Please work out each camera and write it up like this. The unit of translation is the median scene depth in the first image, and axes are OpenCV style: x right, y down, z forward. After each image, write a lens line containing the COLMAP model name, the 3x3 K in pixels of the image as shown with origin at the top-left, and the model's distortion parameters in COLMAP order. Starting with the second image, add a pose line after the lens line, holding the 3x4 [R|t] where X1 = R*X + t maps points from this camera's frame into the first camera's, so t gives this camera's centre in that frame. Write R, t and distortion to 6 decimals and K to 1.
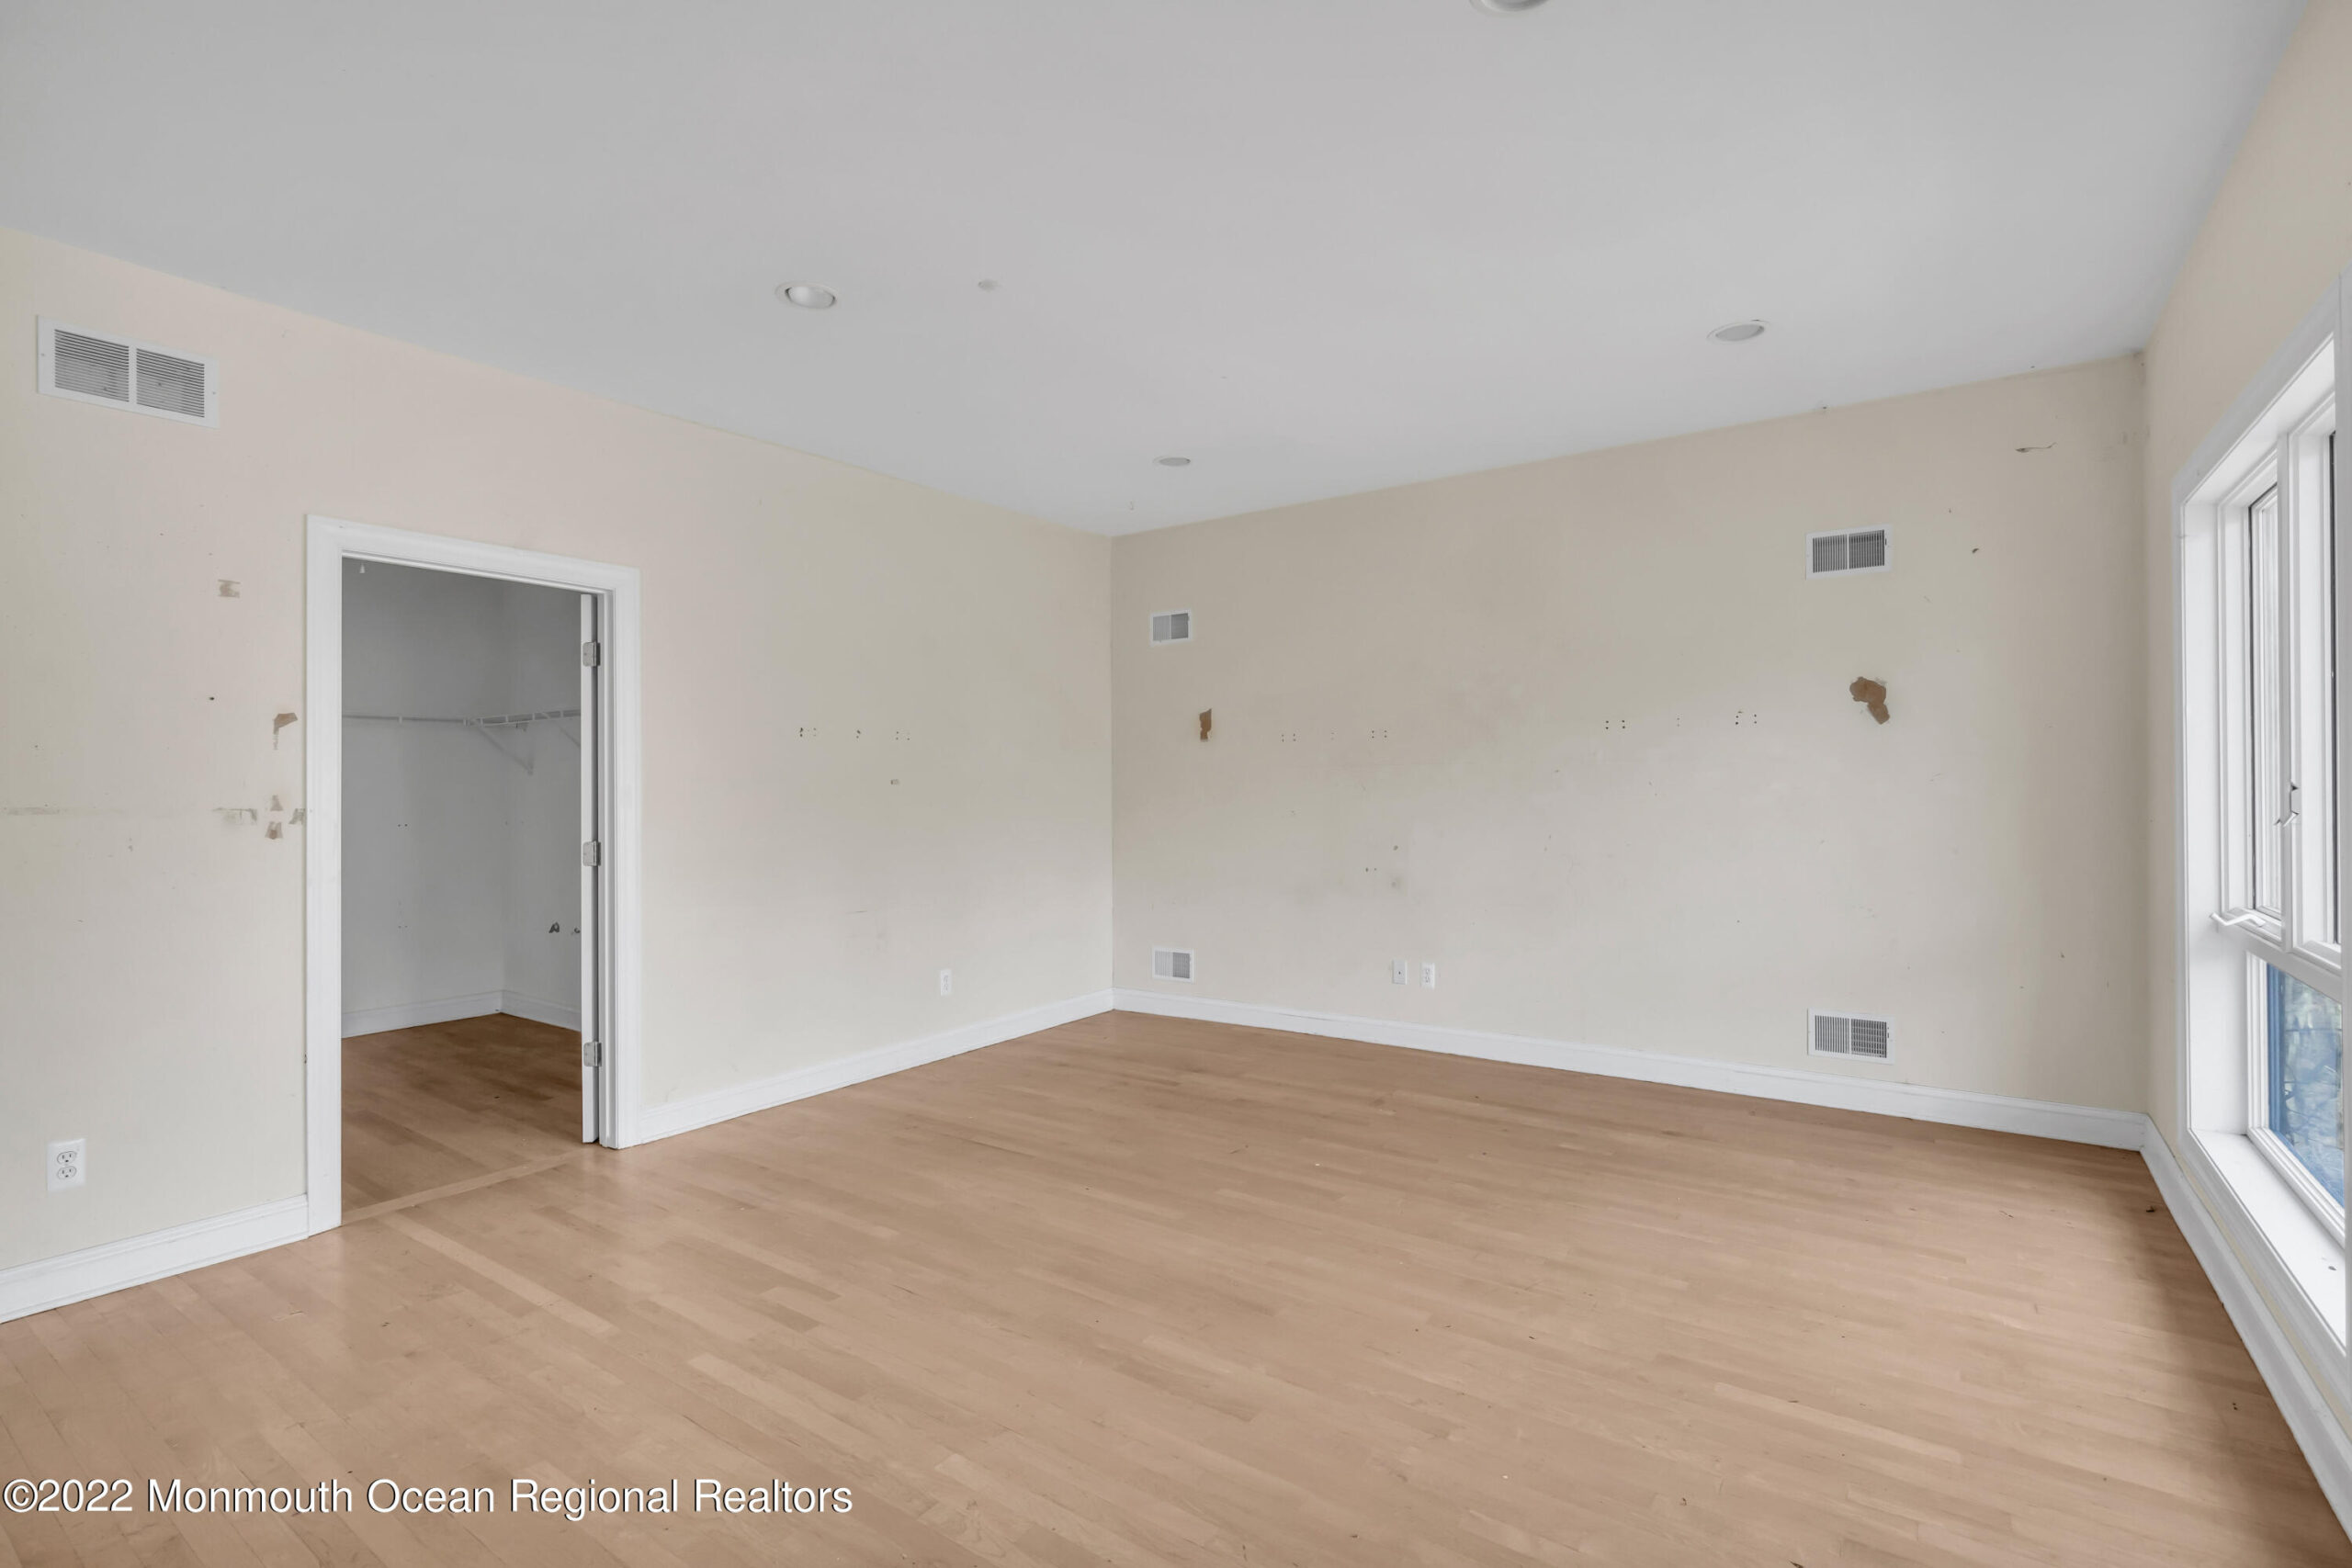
lens RADIAL K [[1068.7, 0, 1187.1], [0, 1068.7, 776.2], [0, 0, 1]] dist [-0.004808, 0.000211]
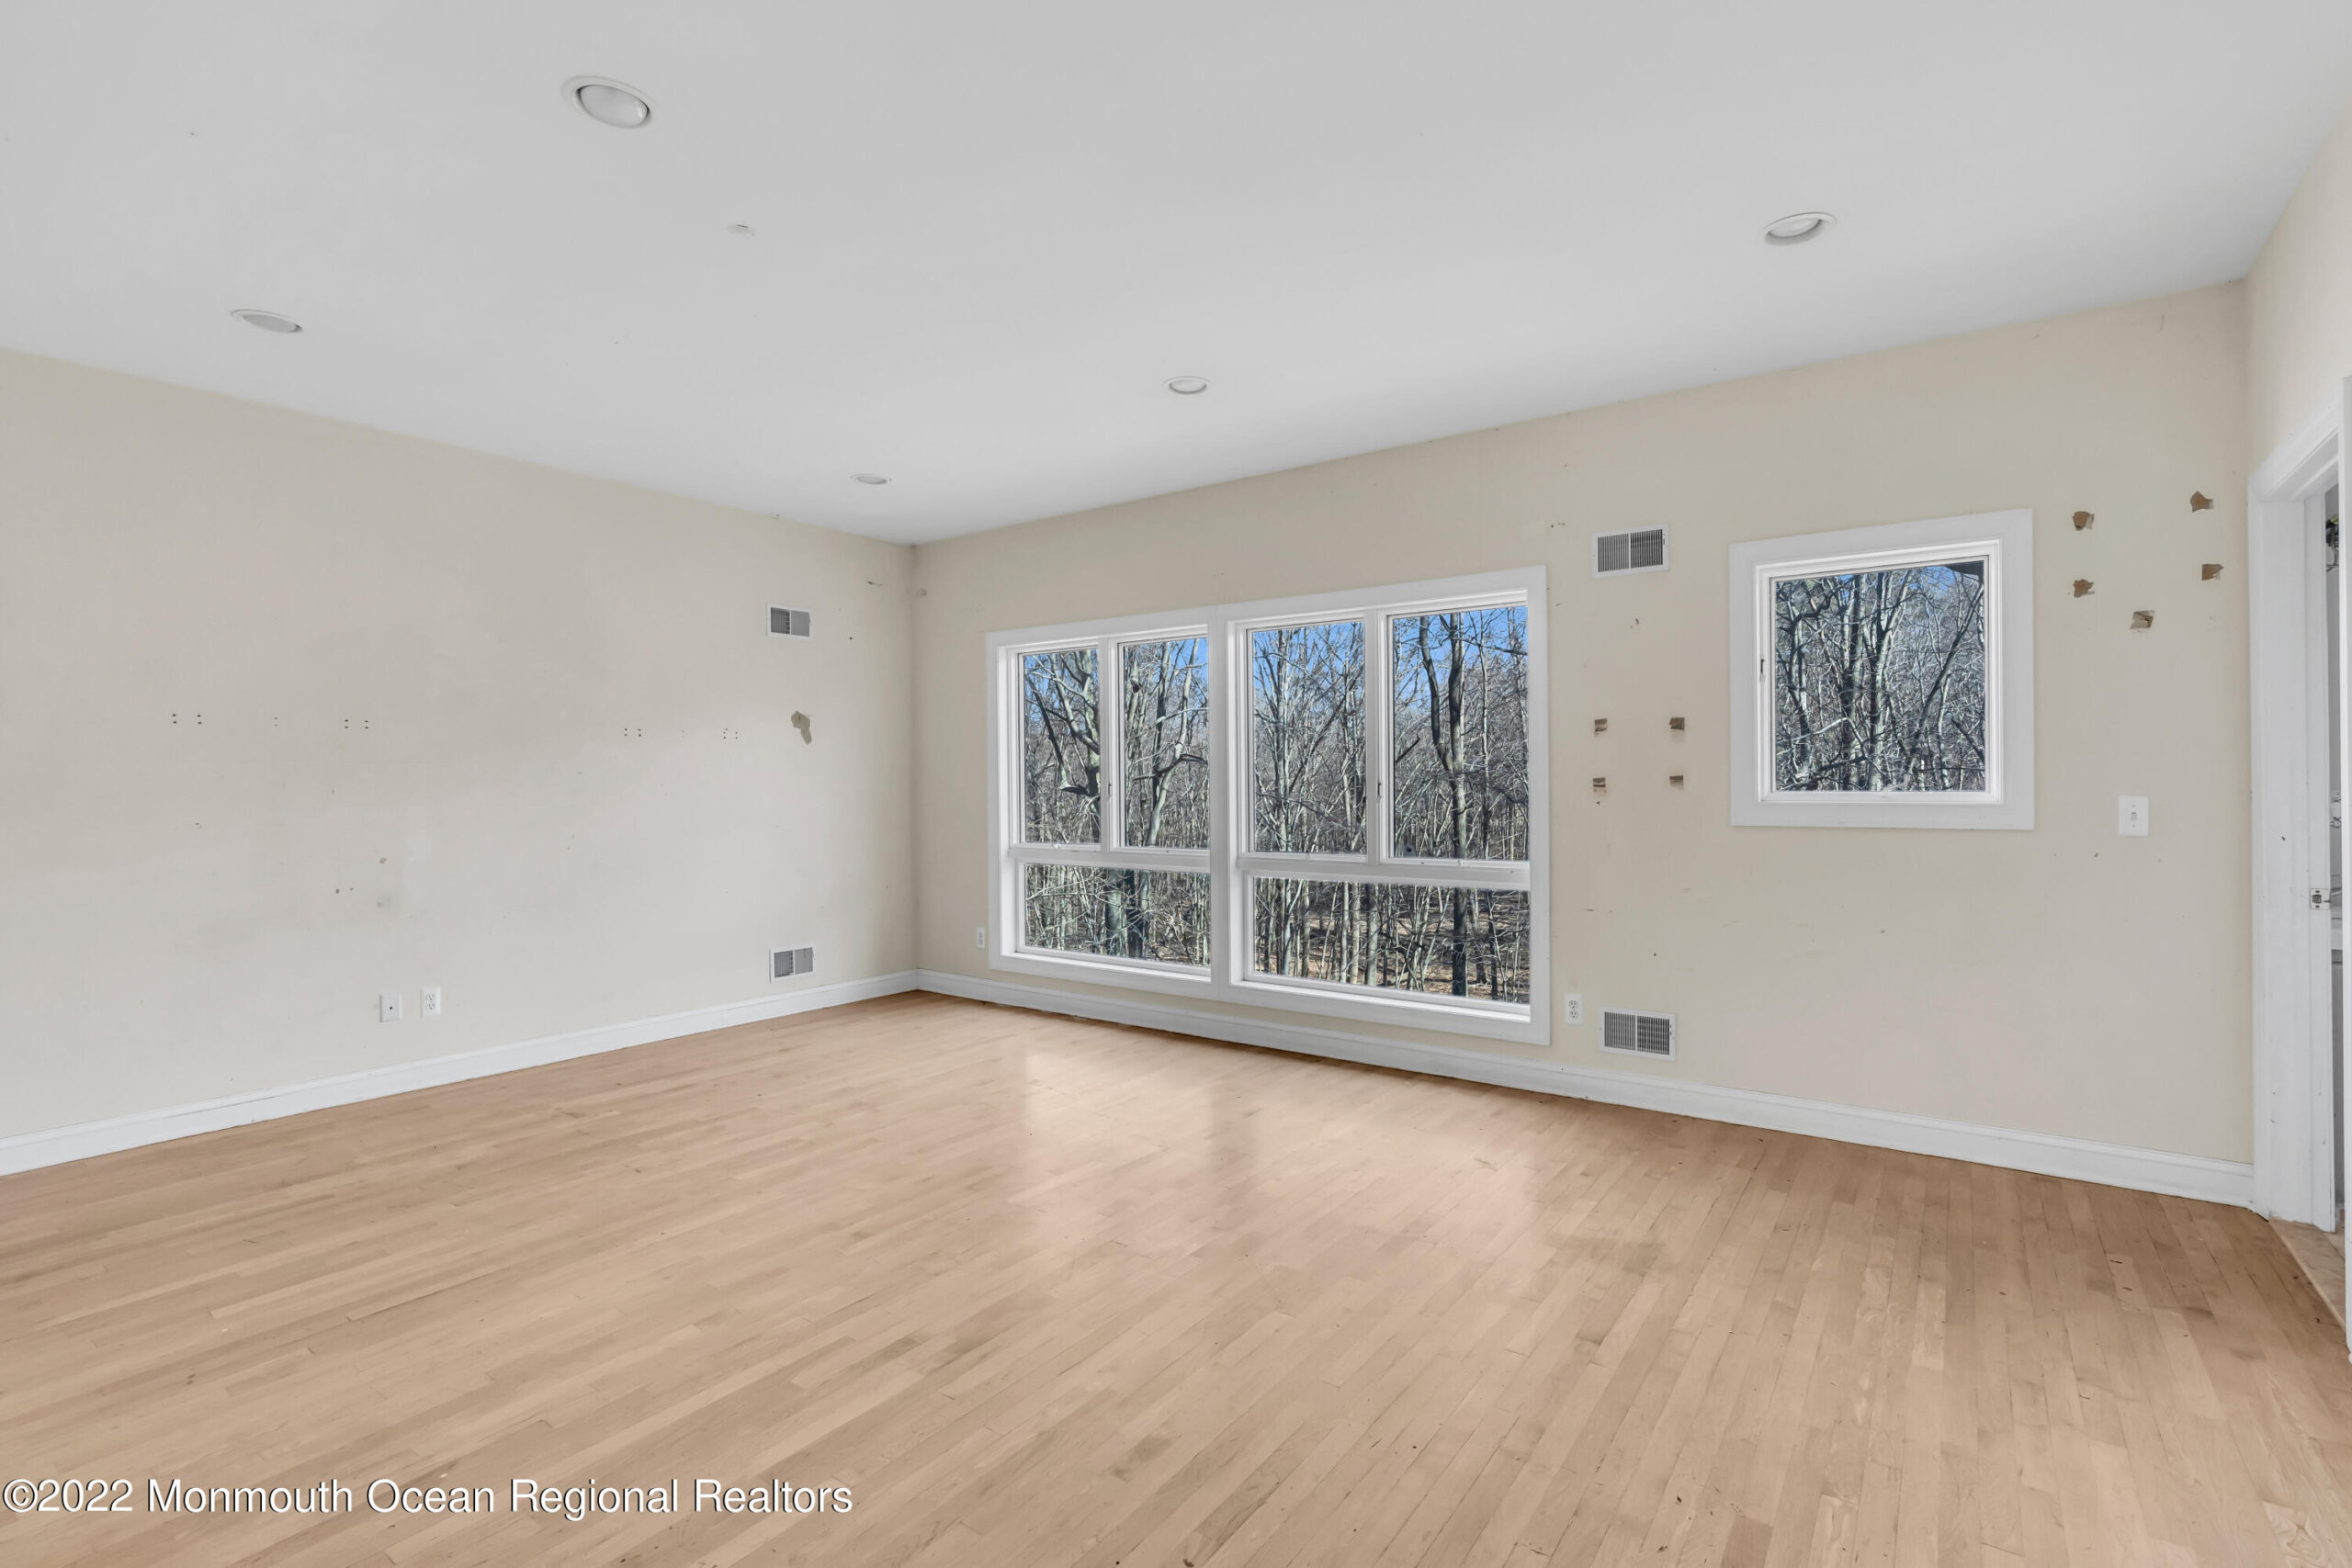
lens RADIAL K [[1068.7, 0, 1175.6], [0, 1068.7, 771.5], [0, 0, 1]] dist [-0.004808, 0.000211]
pose [[0.026934, 0.017788, 0.999479, -0.800605], [-0.001611, 0.999841, -0.017751, 0.013713], [-0.999636, -0.001132, 0.026958, 0.450406]]
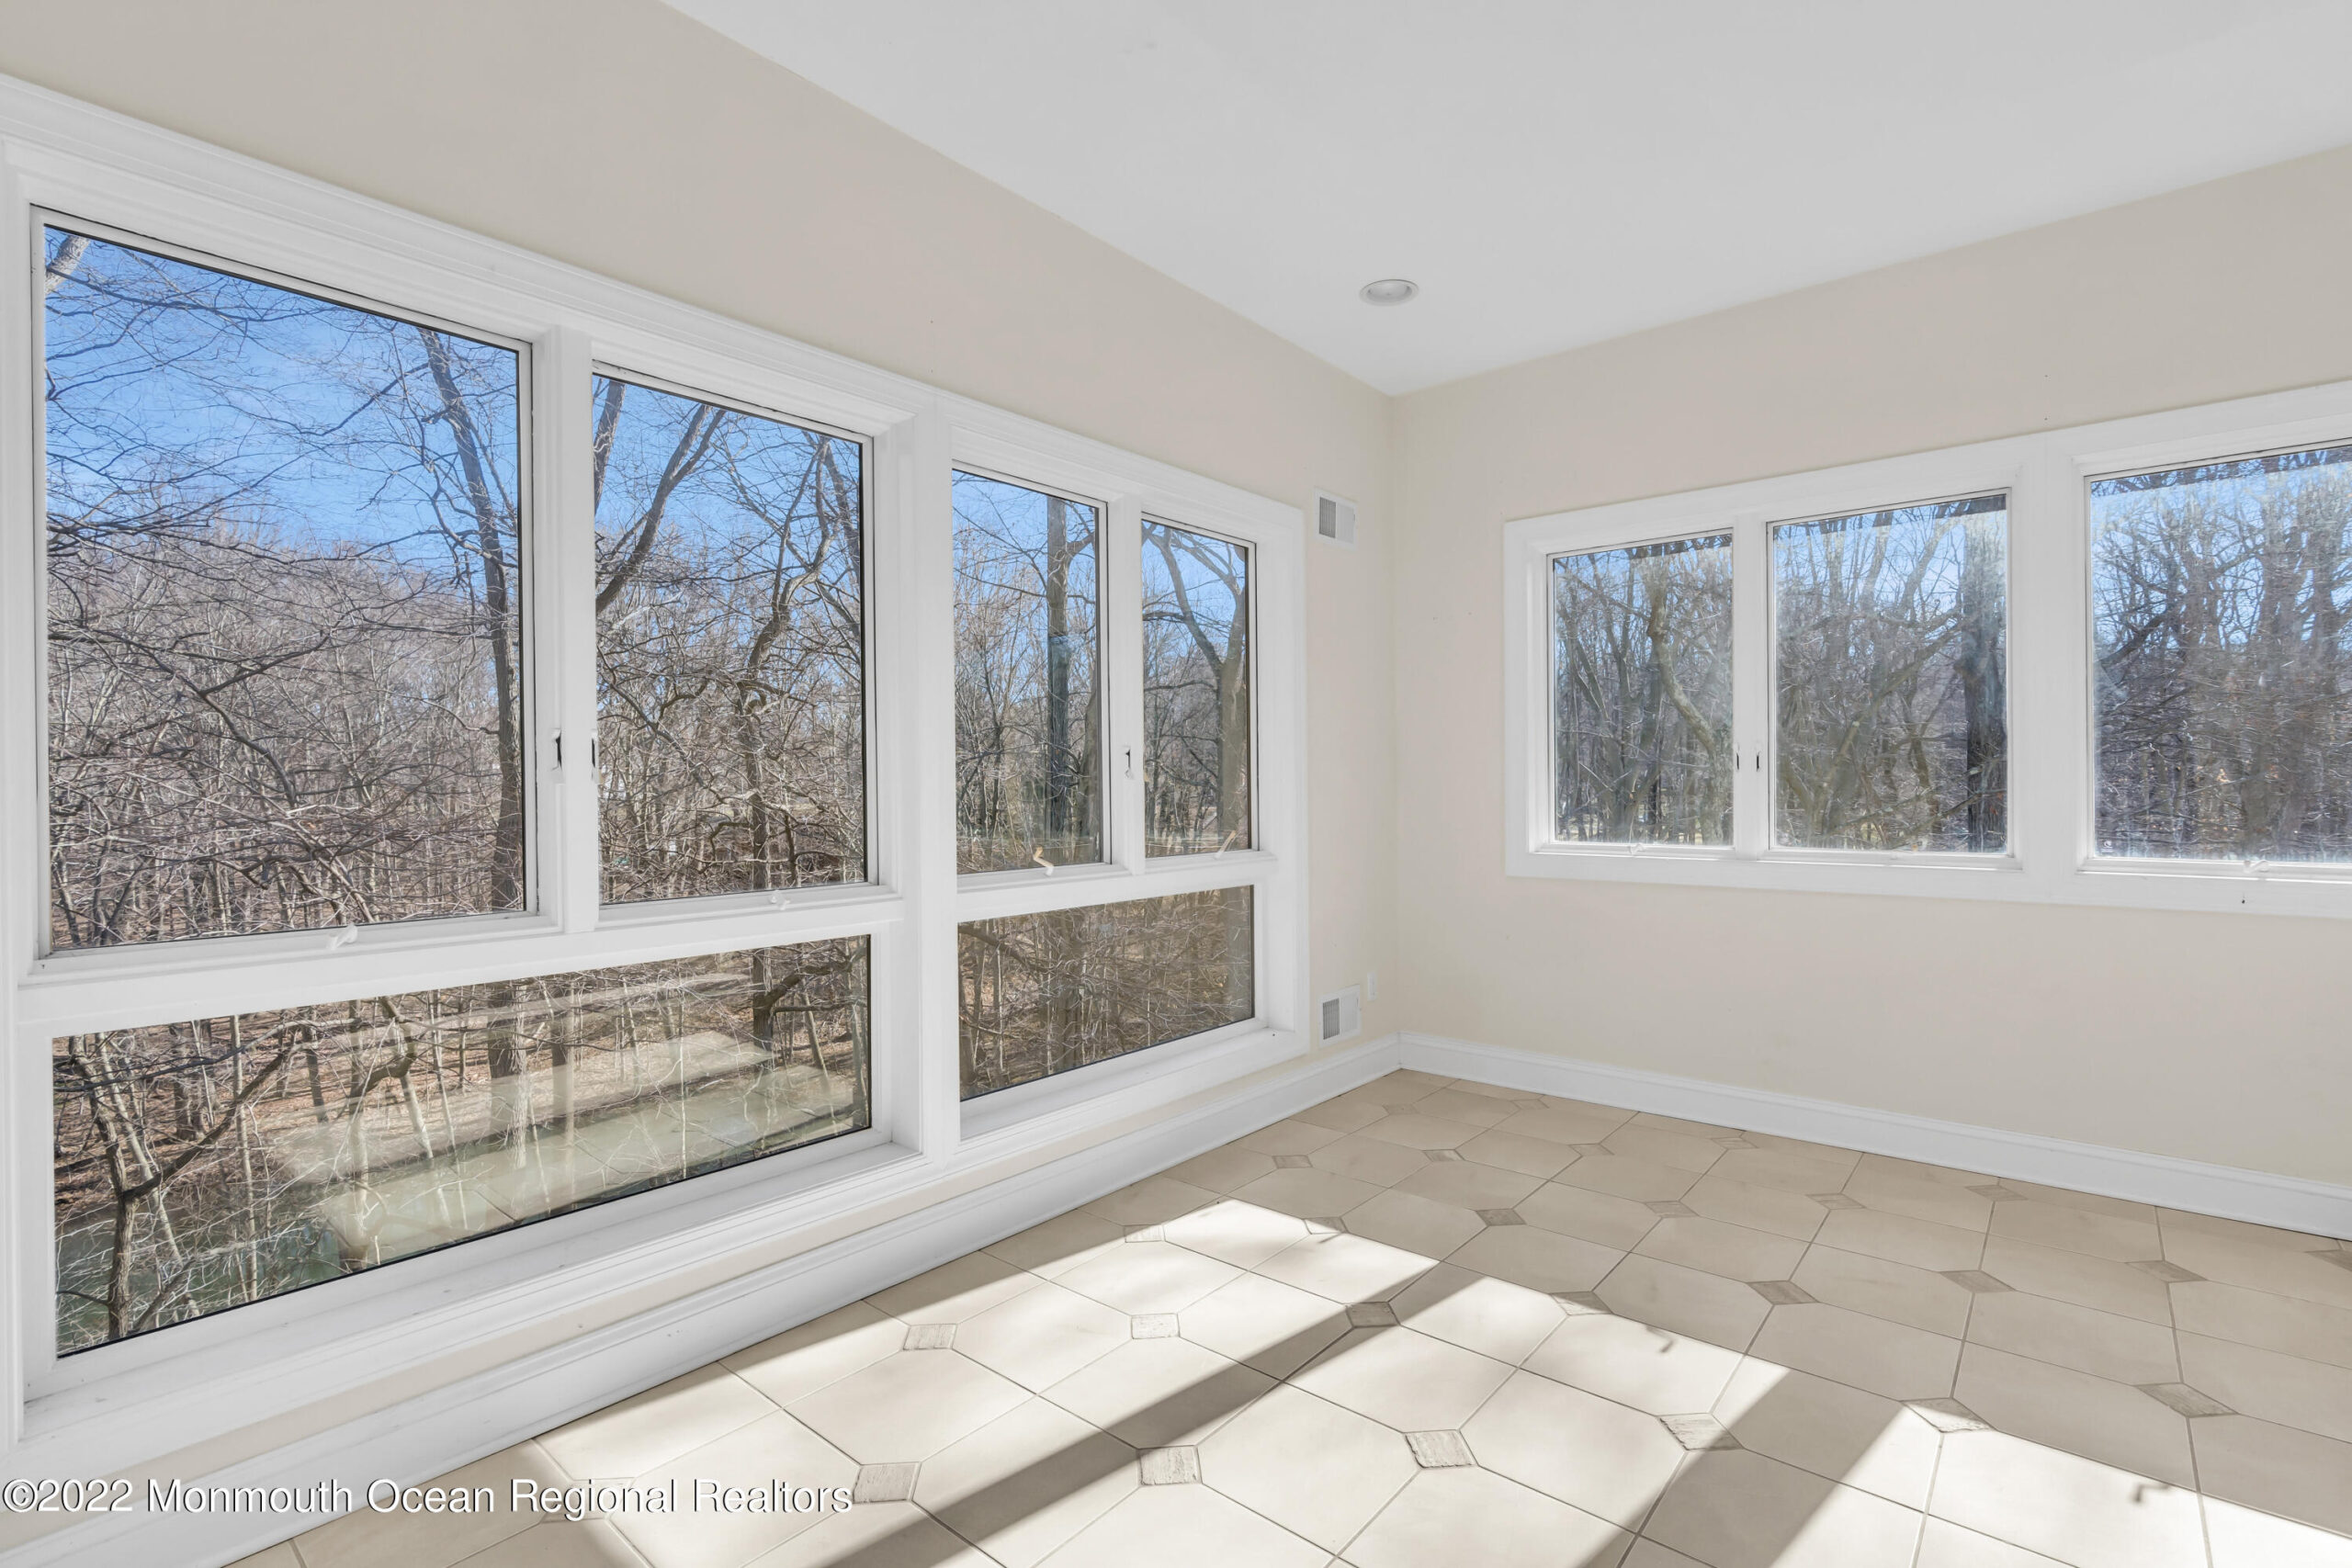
lens RADIAL K [[1068.7, 0, 1179.5], [0, 1068.7, 788.4], [0, 0, 1]] dist [-0.004808, 0.000211]
pose [[-0.994858, 0.010178, 0.100770, 0.242592], [0.010499, 0.999941, 0.002657, 0.029948], [-0.100737, 0.003702, -0.994906, 1.030778]]
